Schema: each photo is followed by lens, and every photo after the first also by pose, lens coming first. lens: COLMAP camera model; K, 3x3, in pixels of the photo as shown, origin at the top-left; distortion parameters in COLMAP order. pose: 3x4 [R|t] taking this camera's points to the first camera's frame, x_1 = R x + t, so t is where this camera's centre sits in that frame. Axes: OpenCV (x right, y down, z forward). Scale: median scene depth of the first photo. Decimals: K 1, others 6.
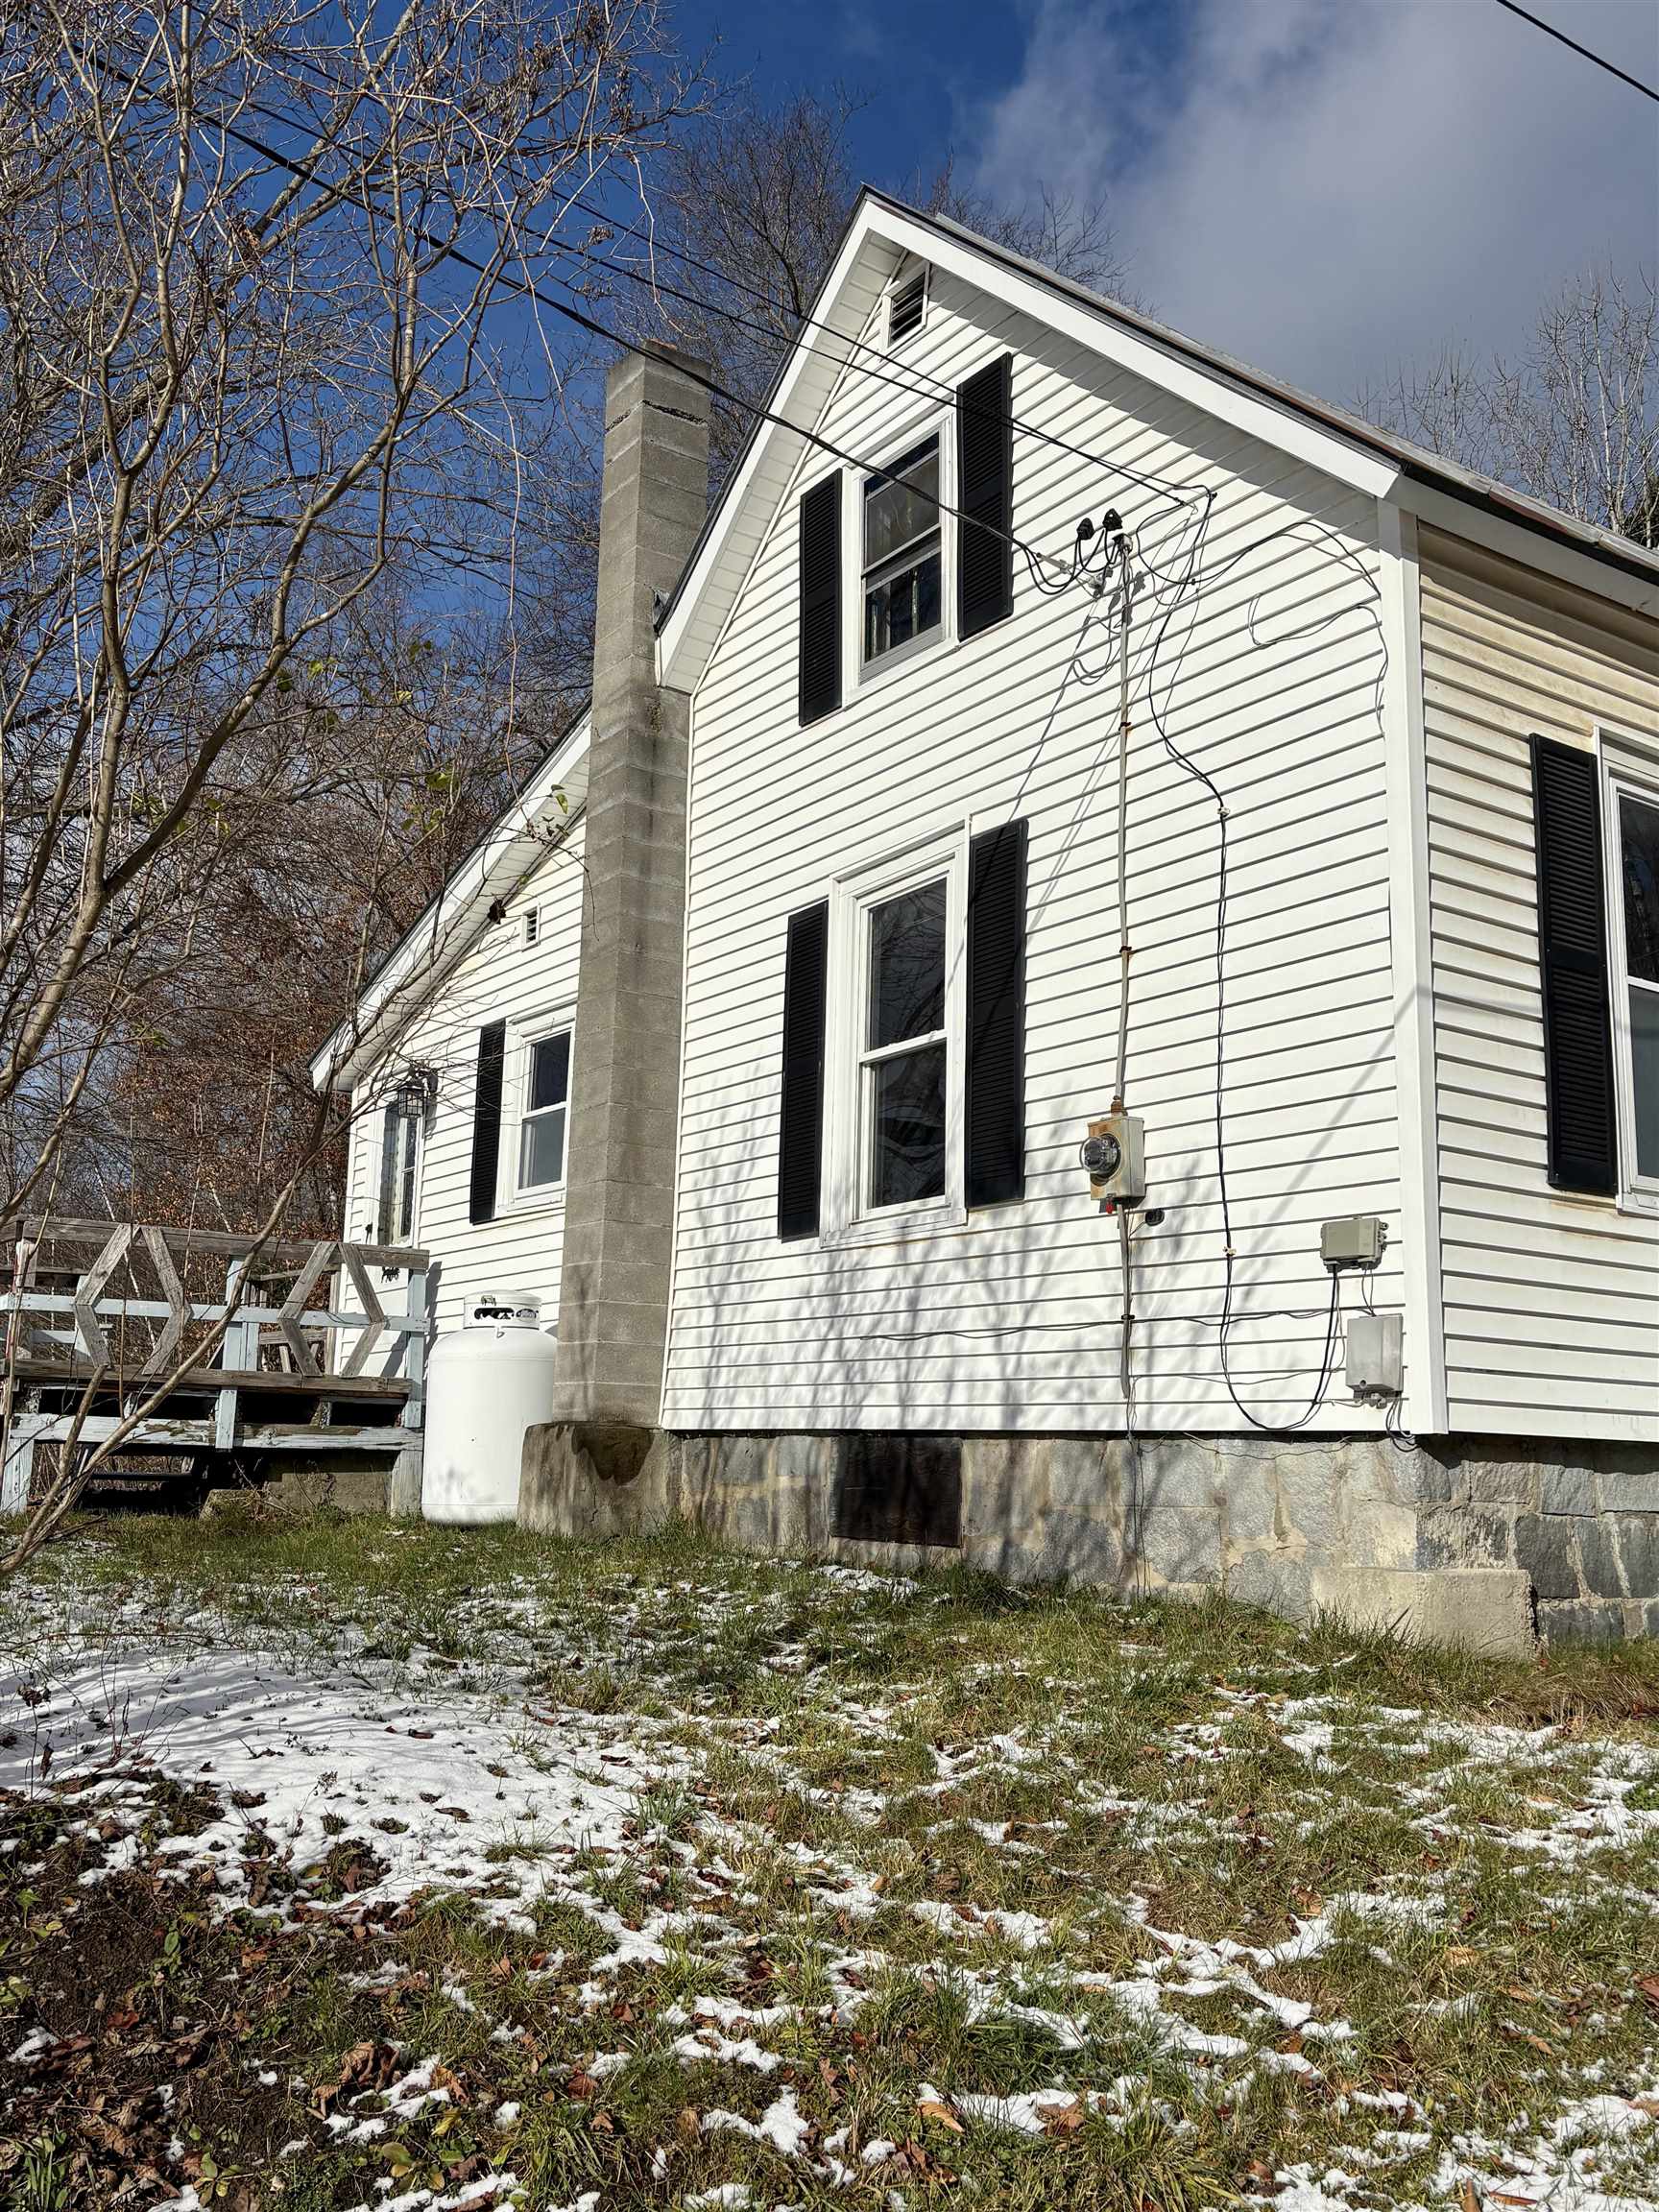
lens RADIAL K [[1959.0, 0, 807.6], [0, 1959.0, 1117.7], [0, 0, 1]] dist [0.141699, -0.365752]
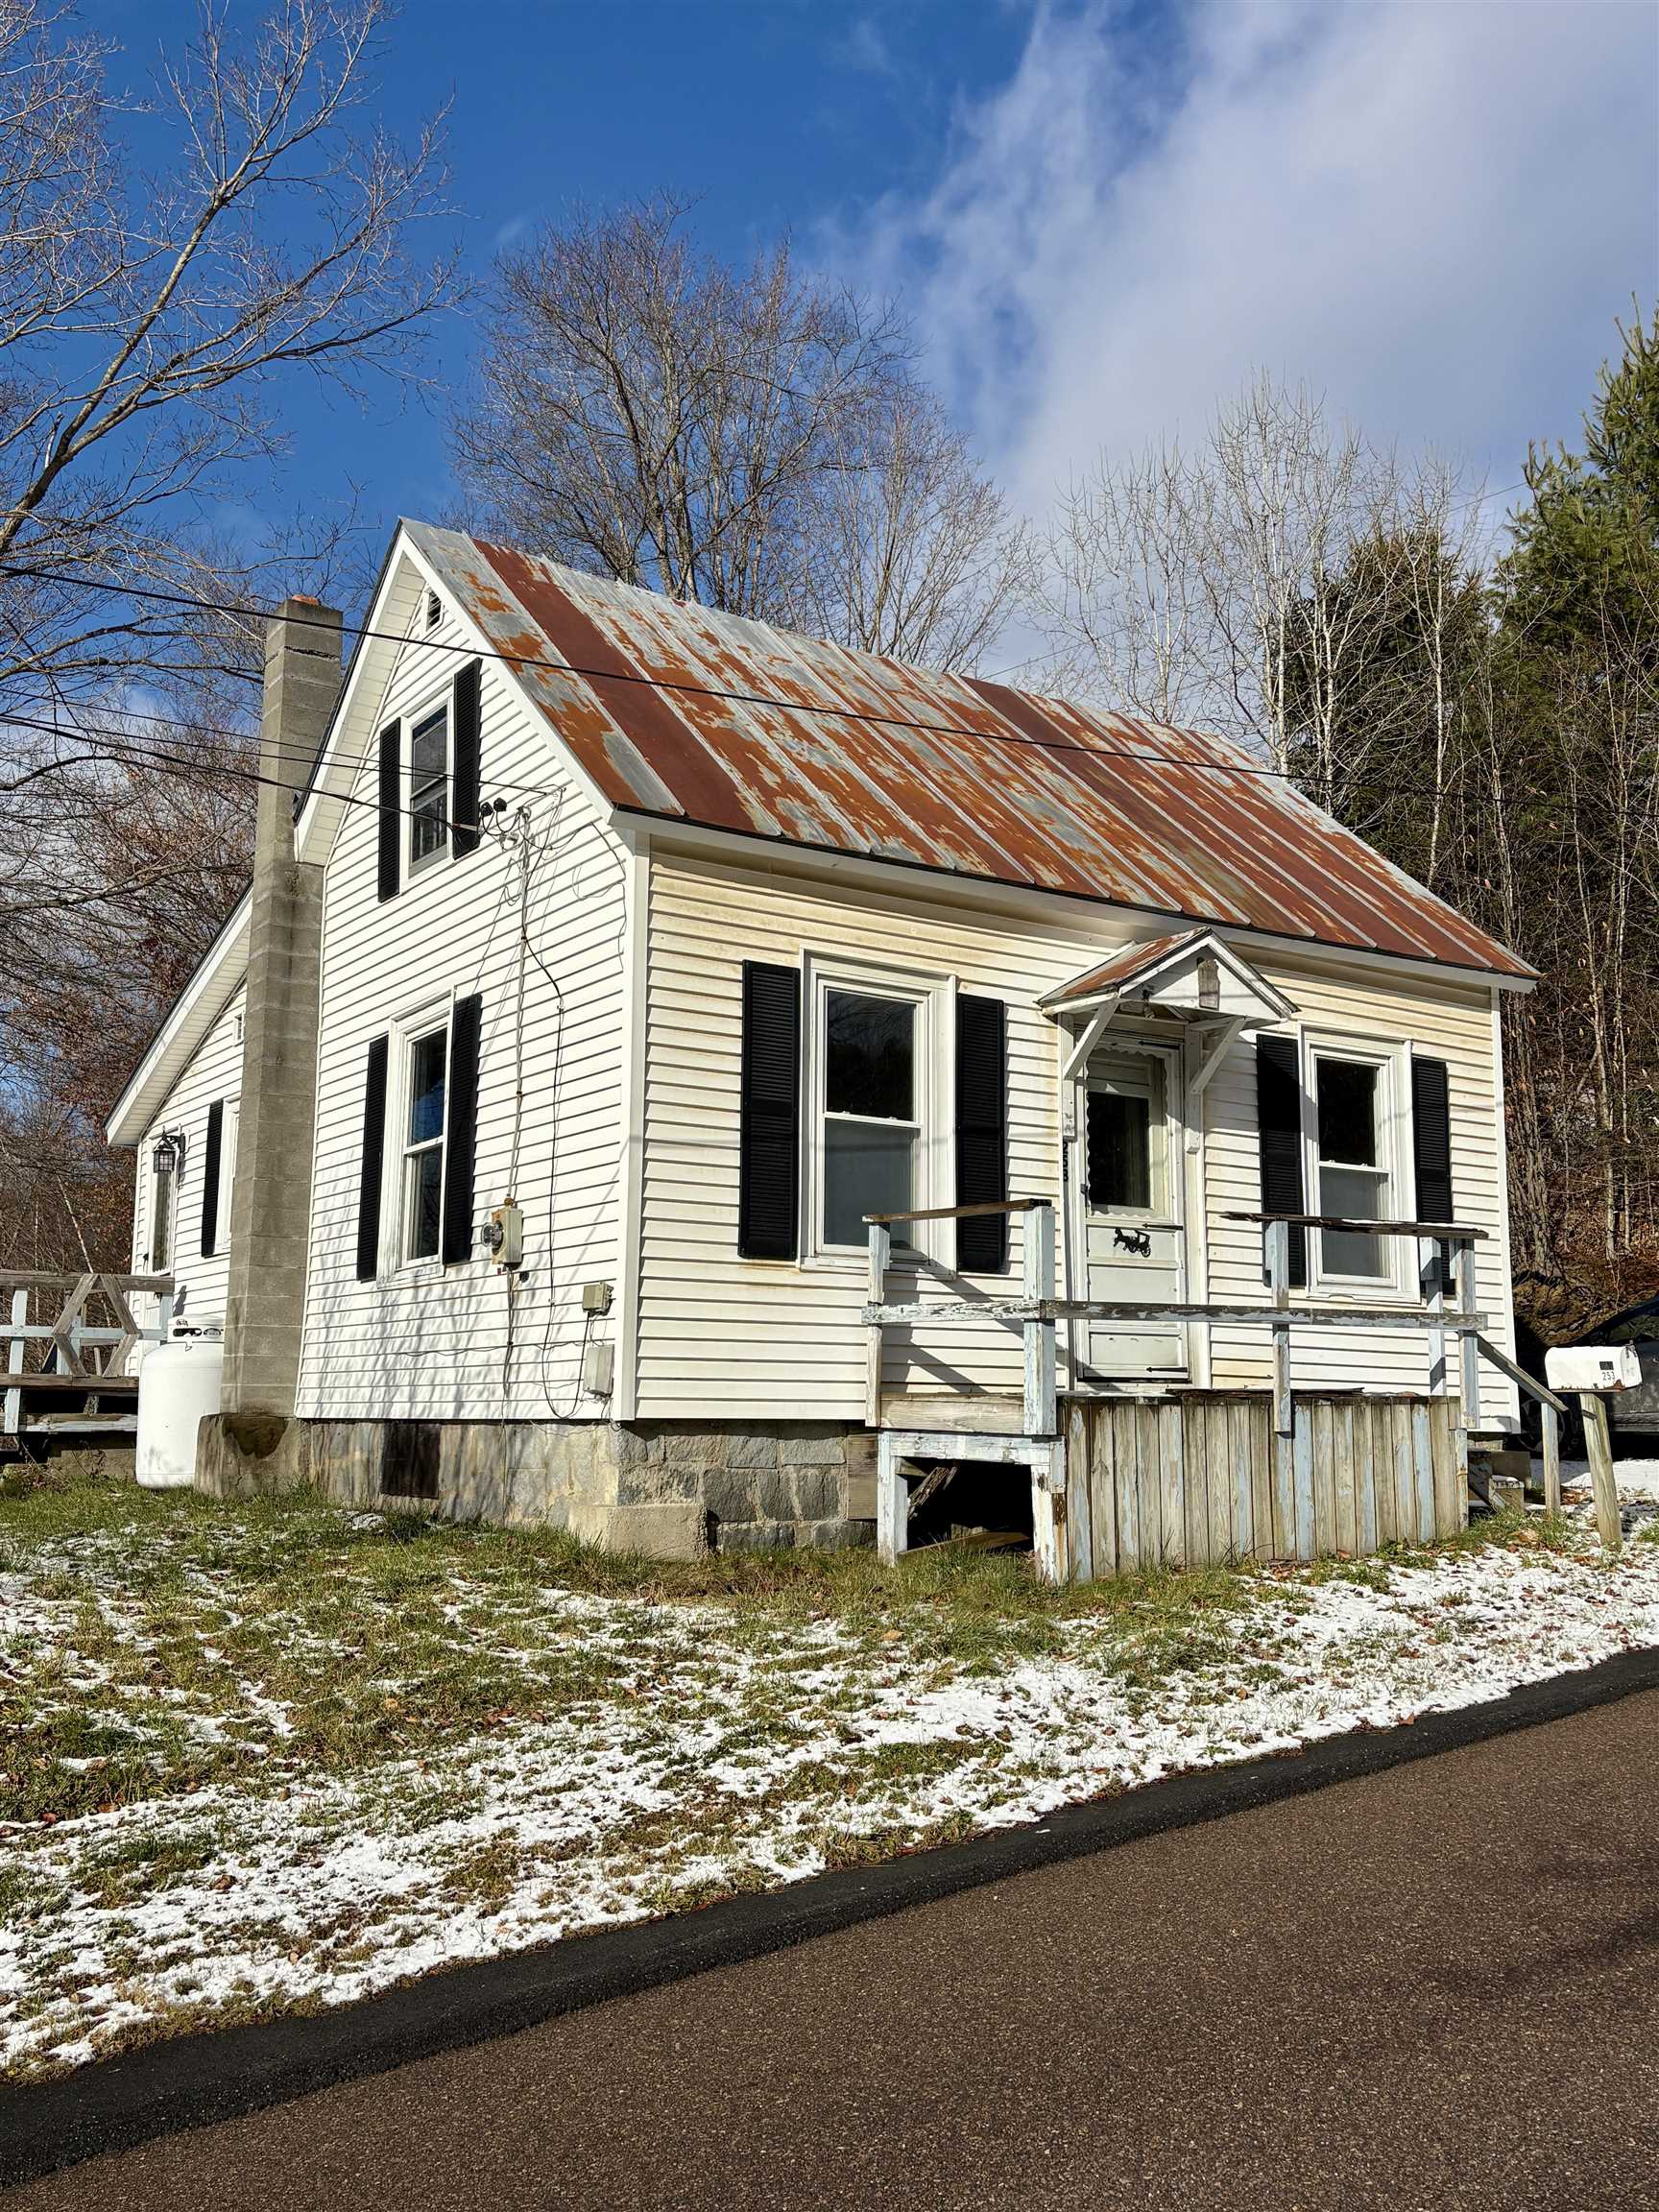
lens RADIAL K [[1991.2, 0, 829.5], [0, 1991.2, 1106.0], [0, 0, 1]] dist [0.081063, -0.121539]
pose [[0.999742, -0.020134, -0.010519, 0.368356], [0.020336, 0.999605, 0.019412, -0.089991], [0.010124, -0.019621, 0.999756, -0.445998]]
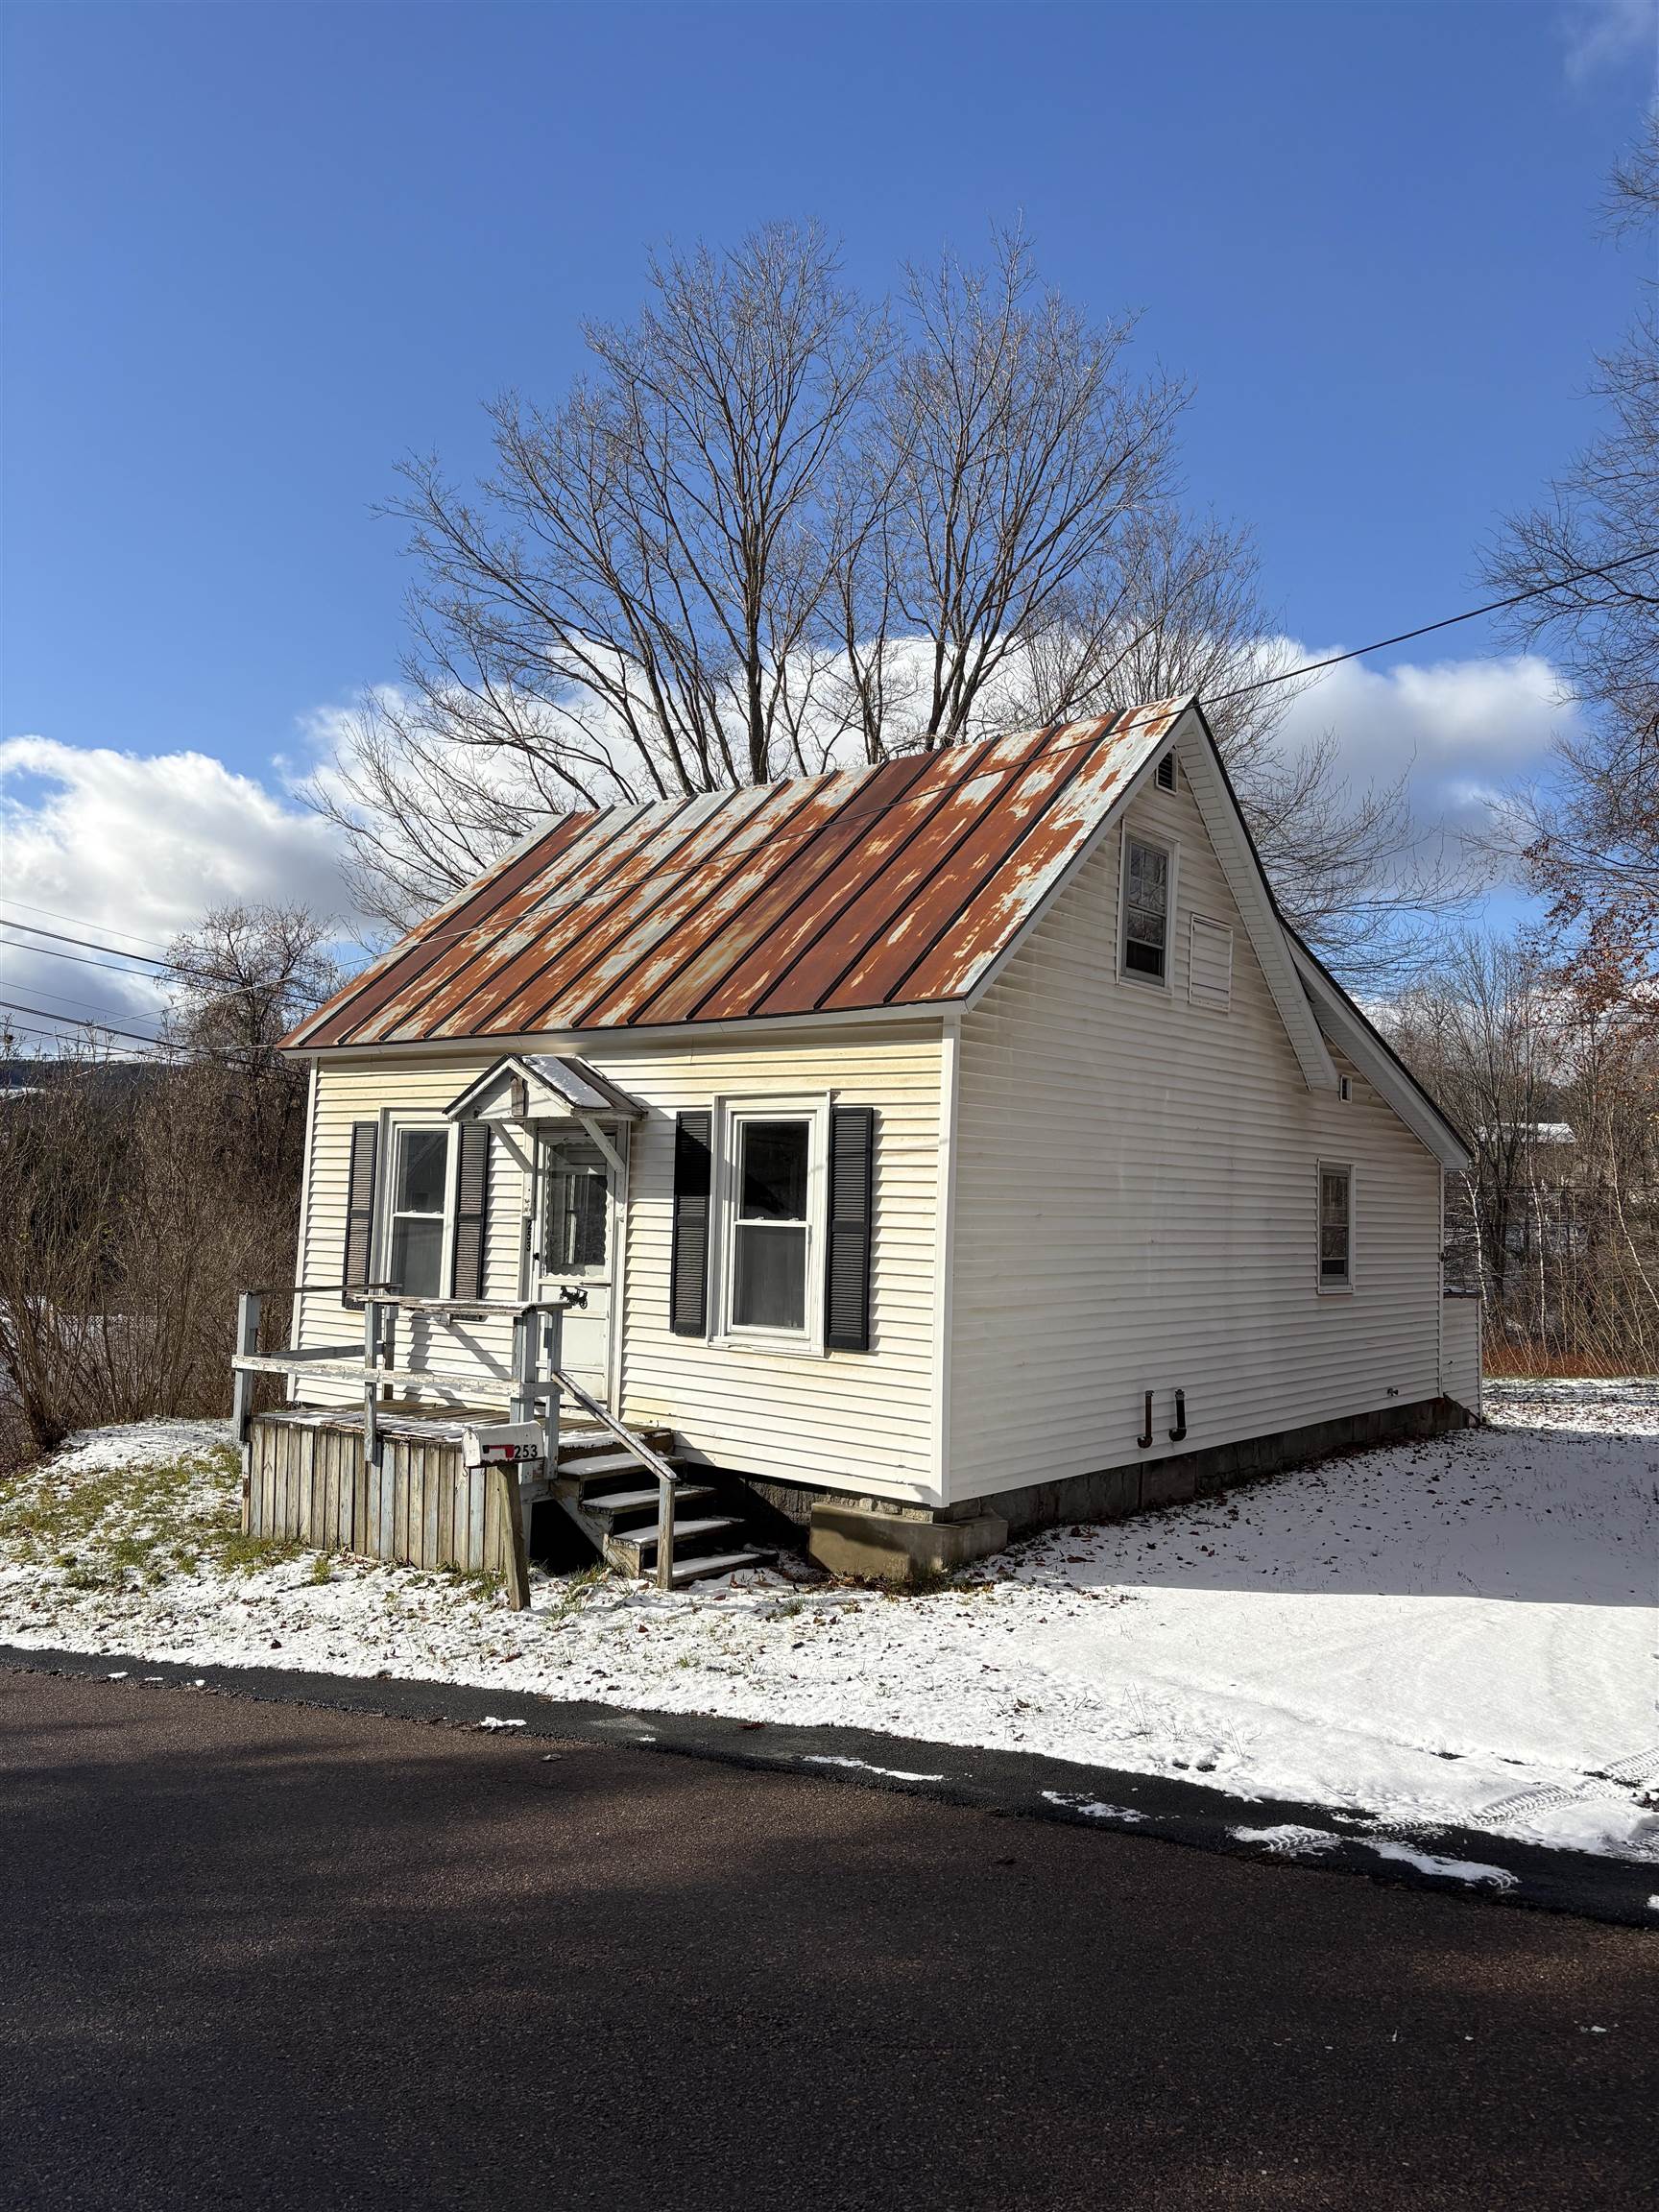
lens RADIAL K [[1662.6, 0, 816.1], [0, 1662.6, 1105.2], [0, 0, 1]] dist [0.065457, -0.111923]
pose [[0.293376, -0.076265, -0.952950, 2.076979], [0.146849, 0.988578, -0.033907, -0.048061], [0.944651, -0.129992, 0.301224, 0.761145]]
